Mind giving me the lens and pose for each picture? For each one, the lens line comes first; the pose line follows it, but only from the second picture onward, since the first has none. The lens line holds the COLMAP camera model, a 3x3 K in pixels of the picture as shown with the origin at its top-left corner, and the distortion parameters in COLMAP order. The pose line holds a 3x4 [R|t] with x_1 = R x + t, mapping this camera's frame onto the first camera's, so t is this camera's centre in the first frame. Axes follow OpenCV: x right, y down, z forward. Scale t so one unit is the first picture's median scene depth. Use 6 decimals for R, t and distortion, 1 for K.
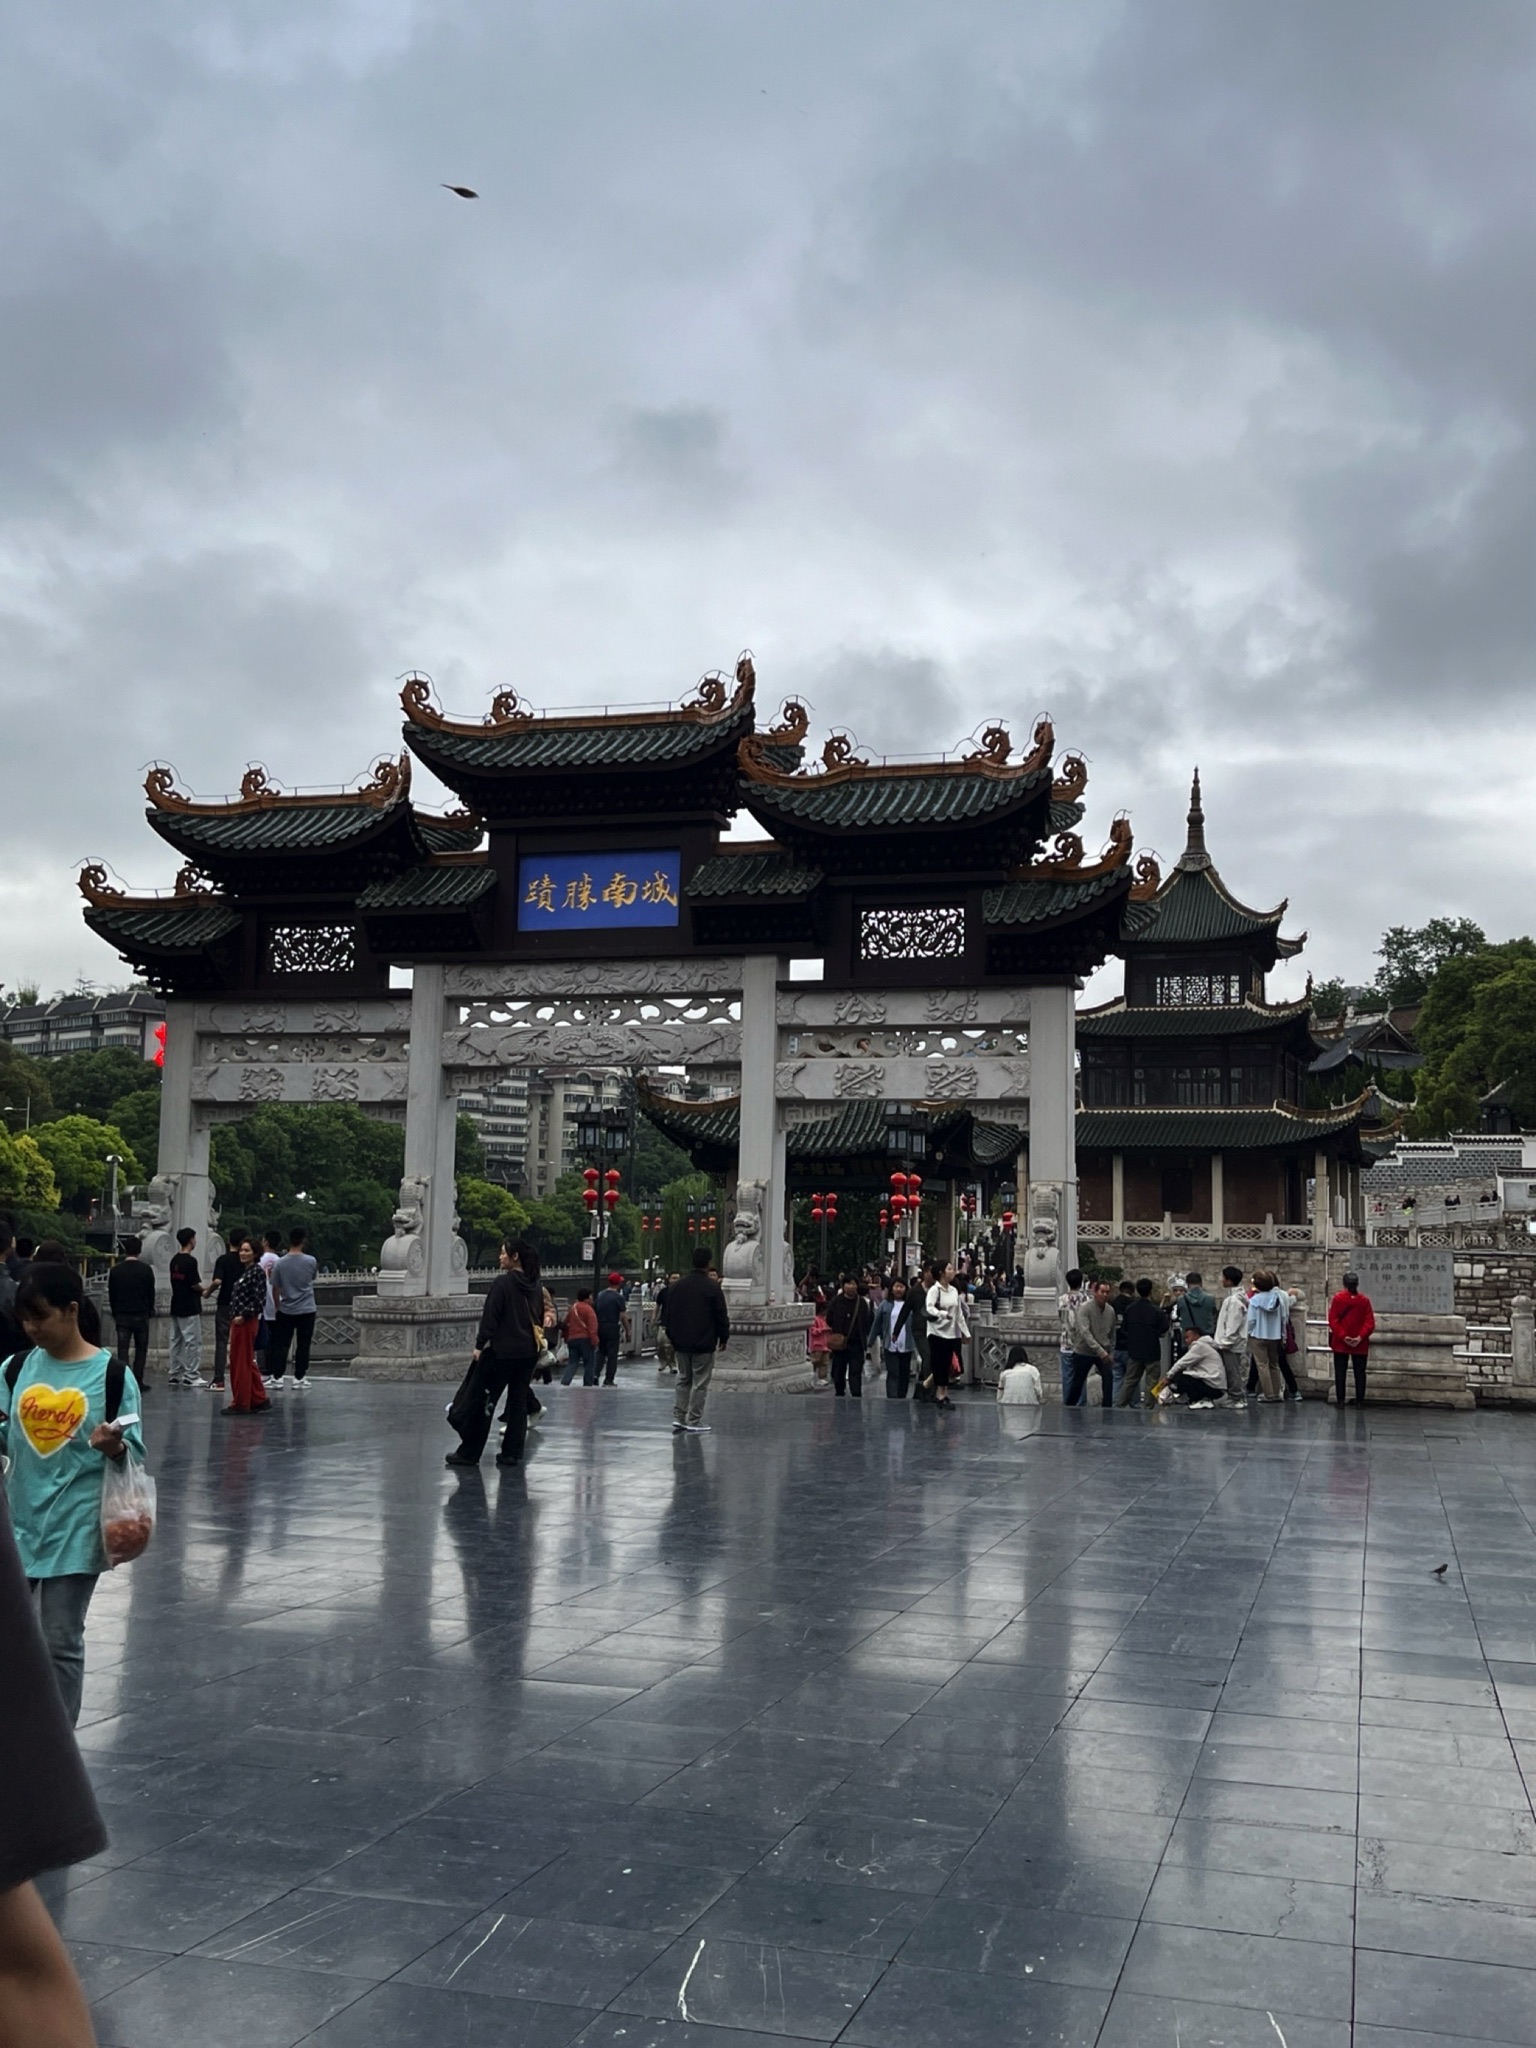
lens RADIAL K [[2041.7, 0, 768.0], [0, 2041.7, 1024.0], [0, 0, 1]] dist [0.056249, -0.014264]
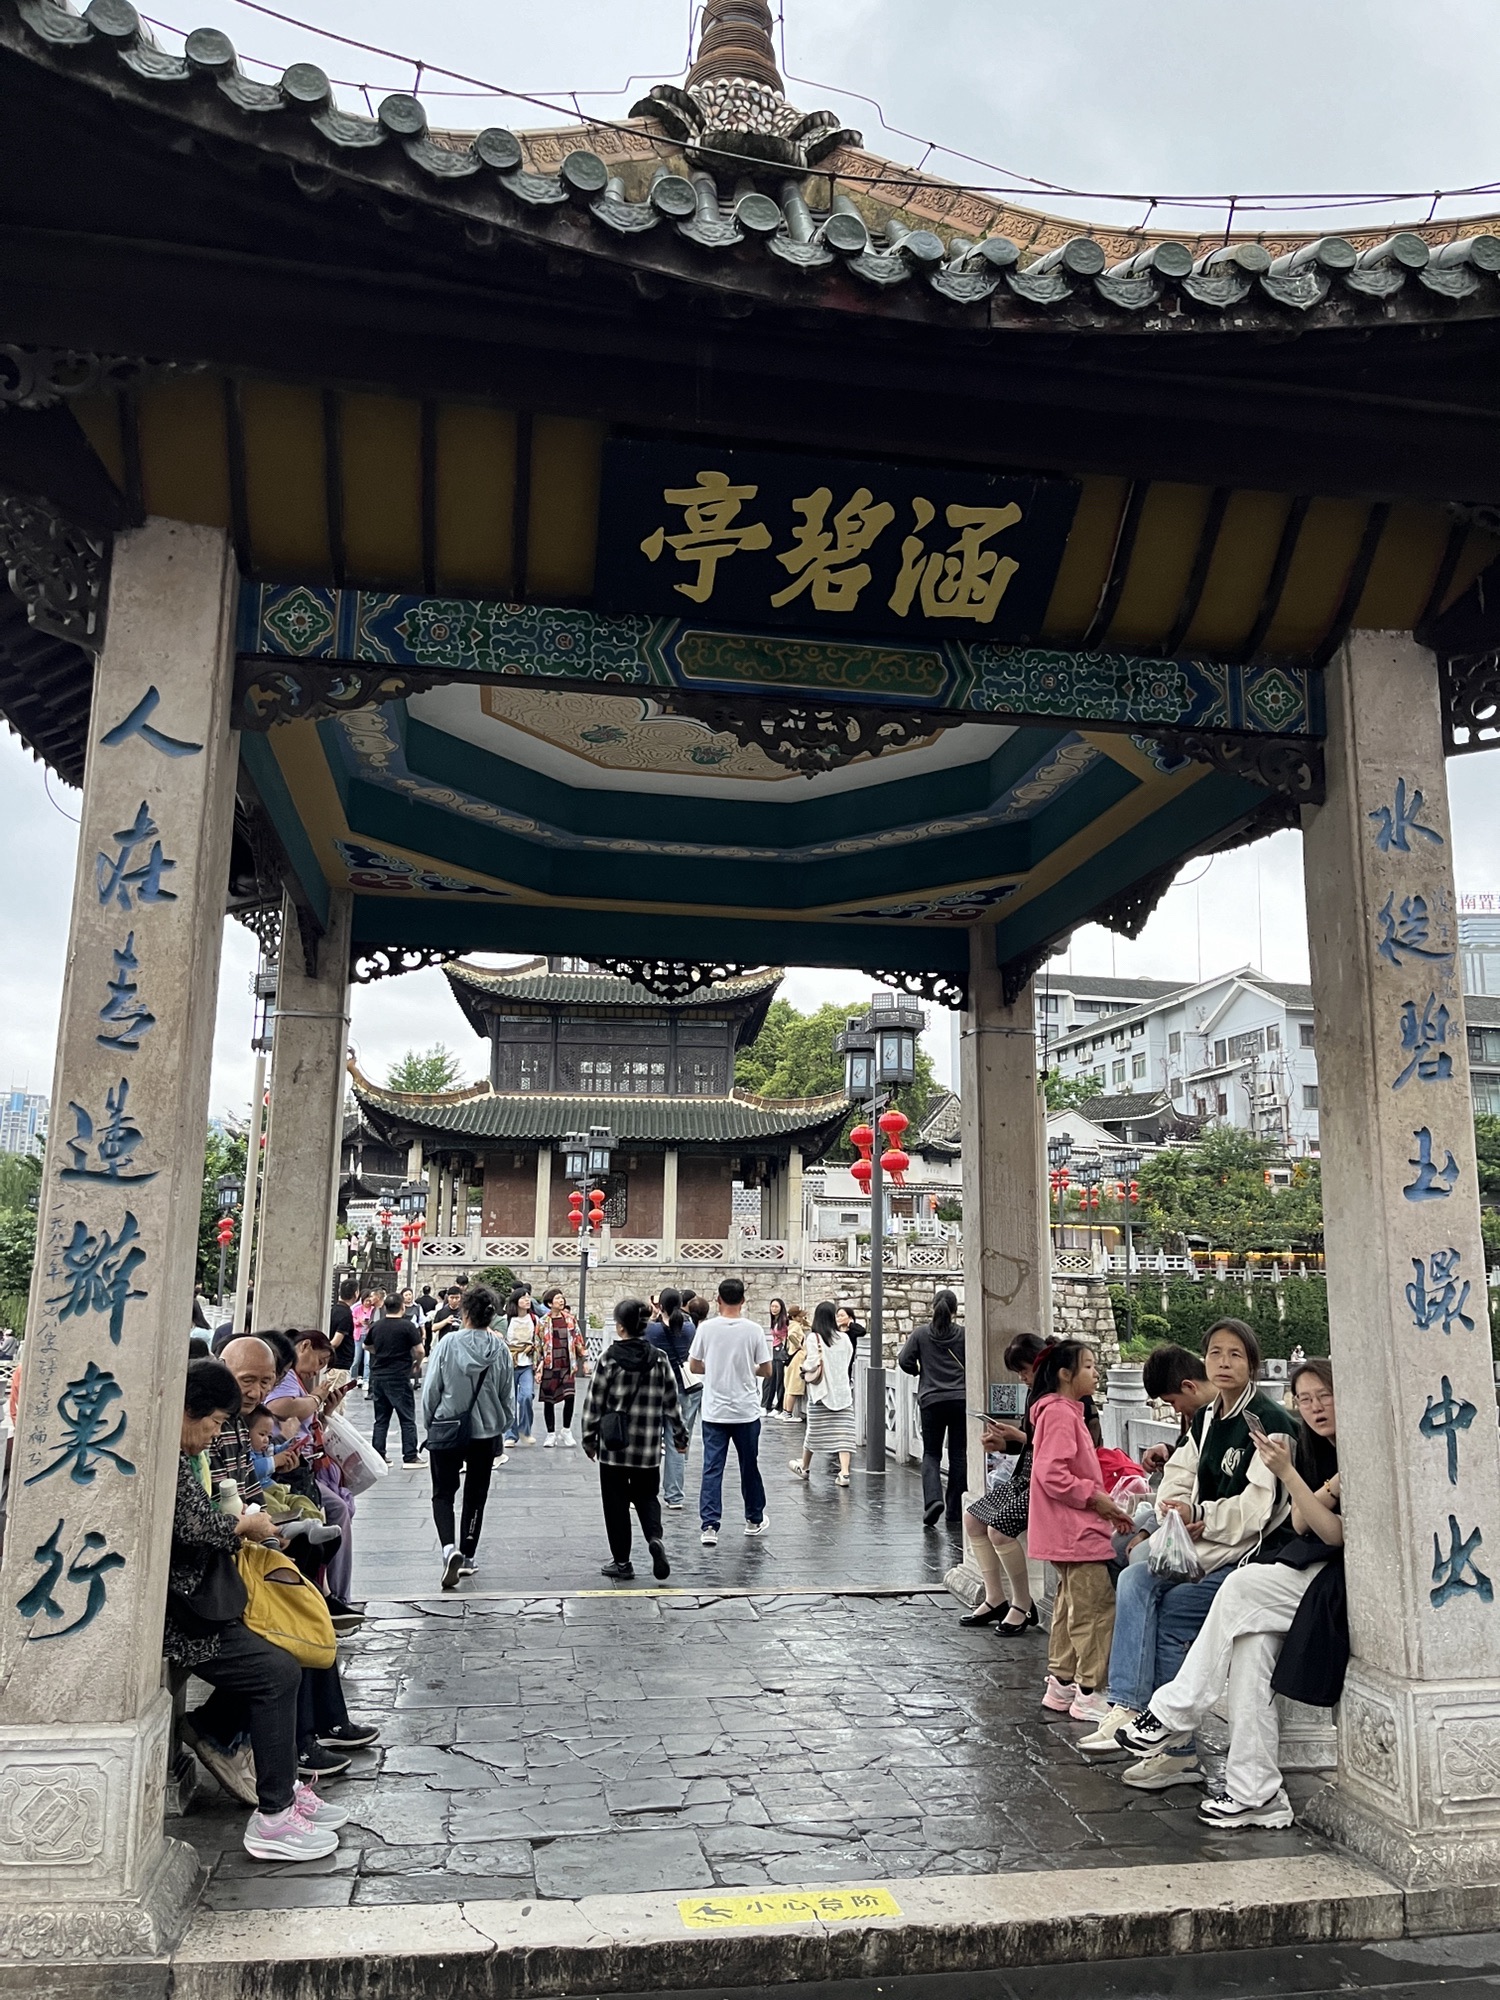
lens RADIAL K [[1515.6, 0, 762.0], [0, 1515.6, 993.0], [0, 0, 1]] dist [0.073540, -0.001766]
pose [[0.891382, 0.079924, 0.446151, -0.051764], [-0.041162, 0.994537, -0.095924, 0.188085], [-0.451381, 0.067141, 0.889802, 1.487505]]
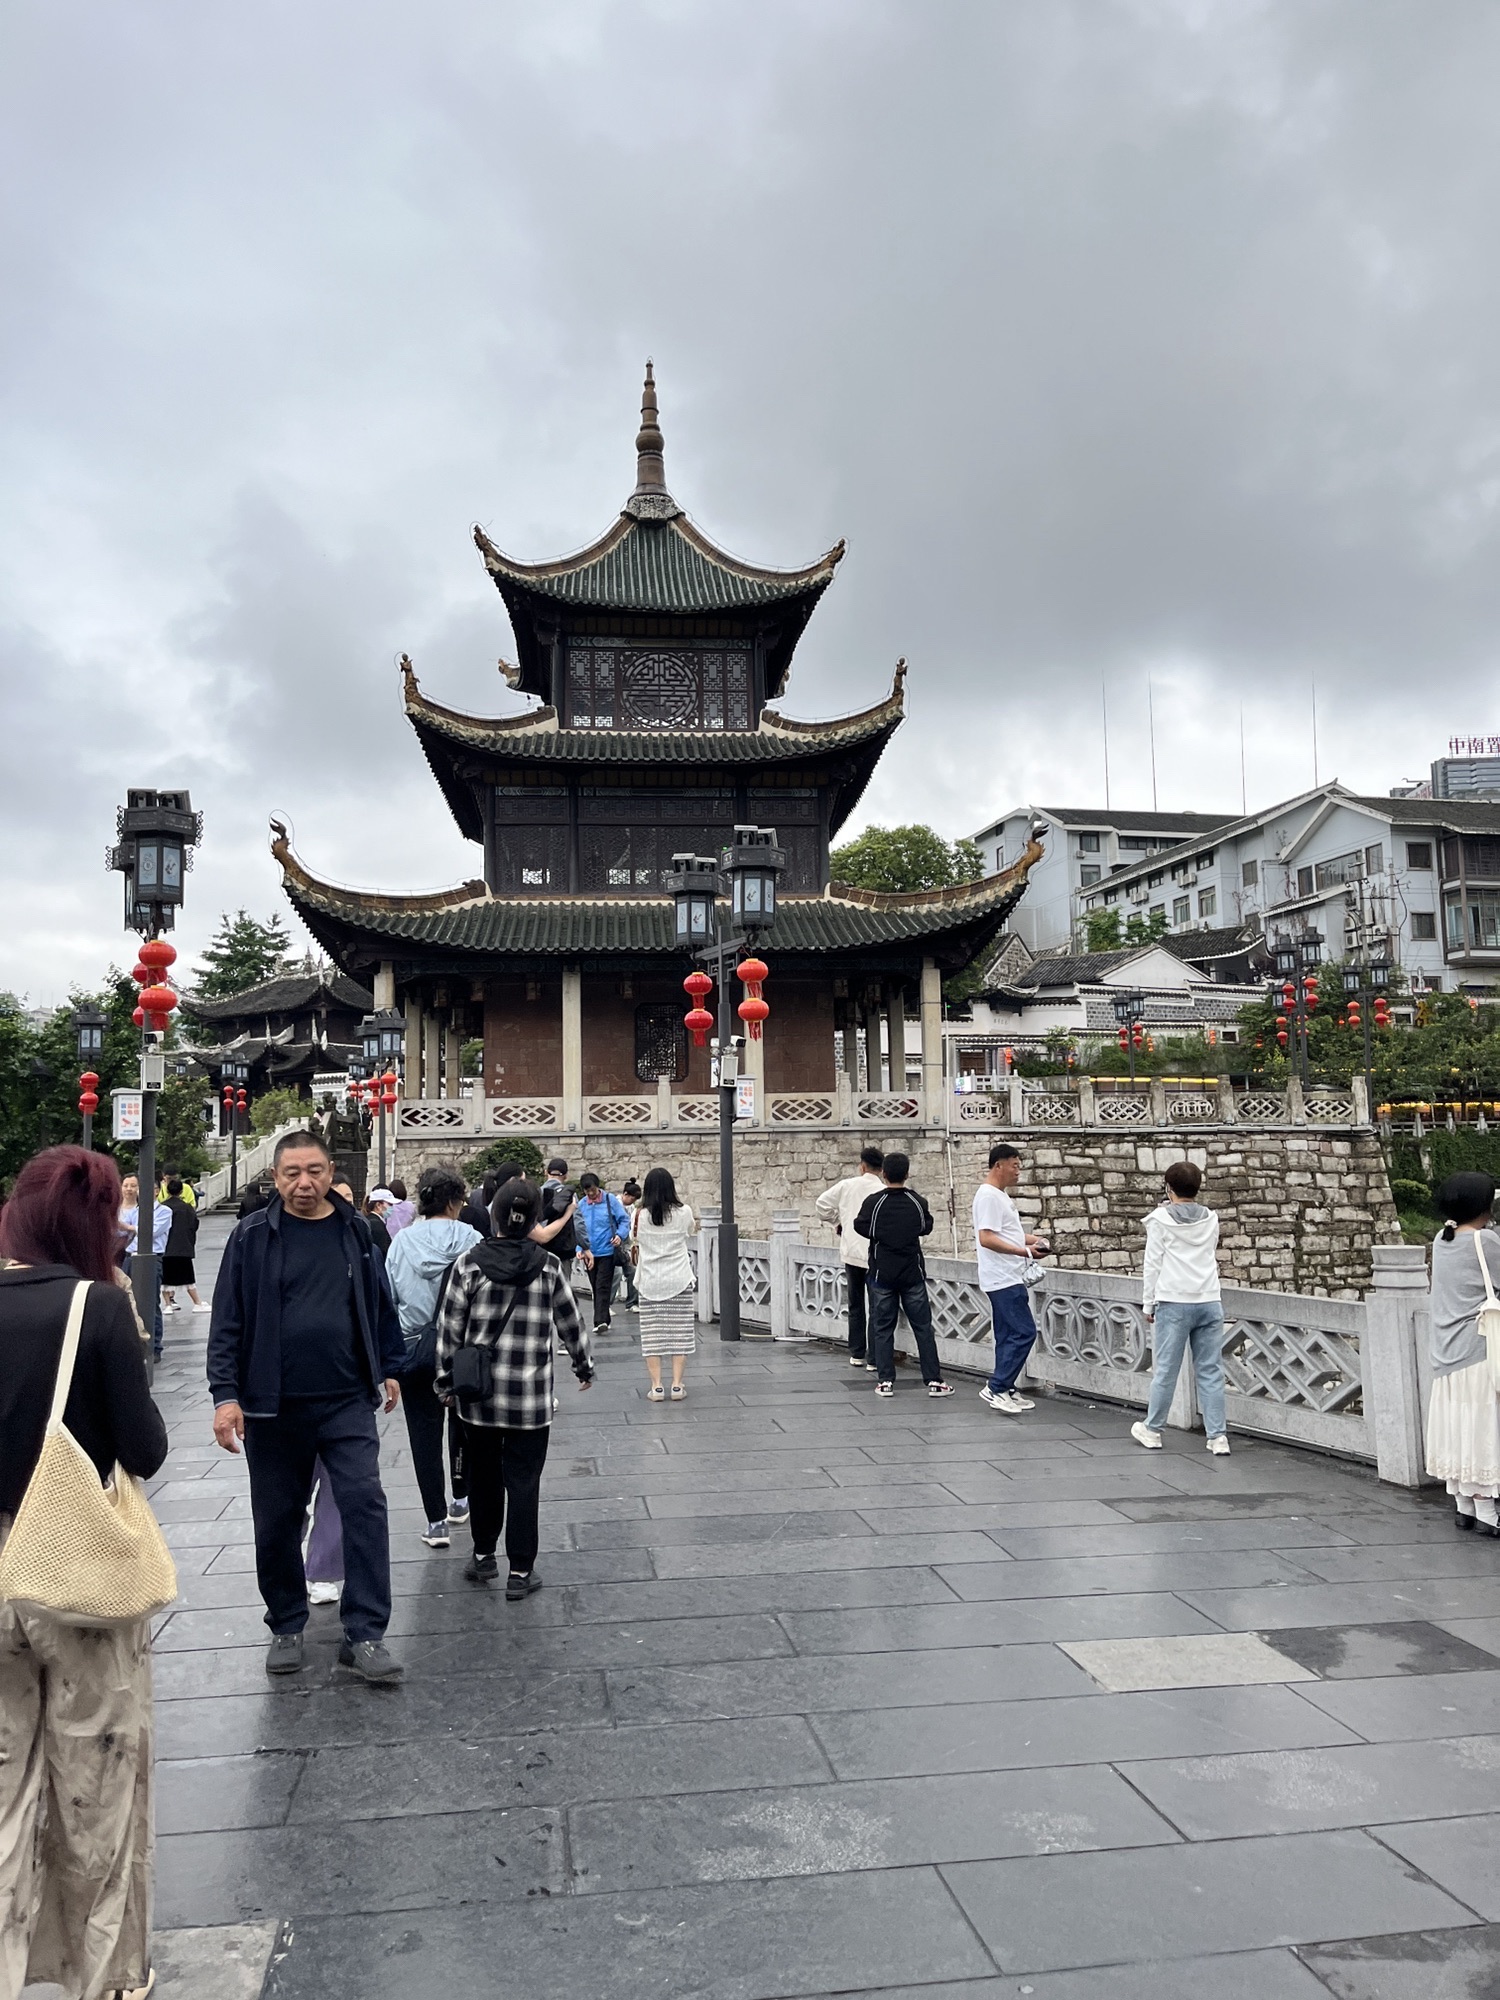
lens RADIAL K [[1511.7, 0, 741.0], [0, 1511.7, 1010.9], [0, 0, 1]] dist [0.053416, -0.002543]
pose [[0.890723, 0.012621, 0.454371, 0.106047], [-0.010643, 0.999919, -0.006911, 0.252950], [-0.454422, 0.001320, 0.890786, 2.079160]]
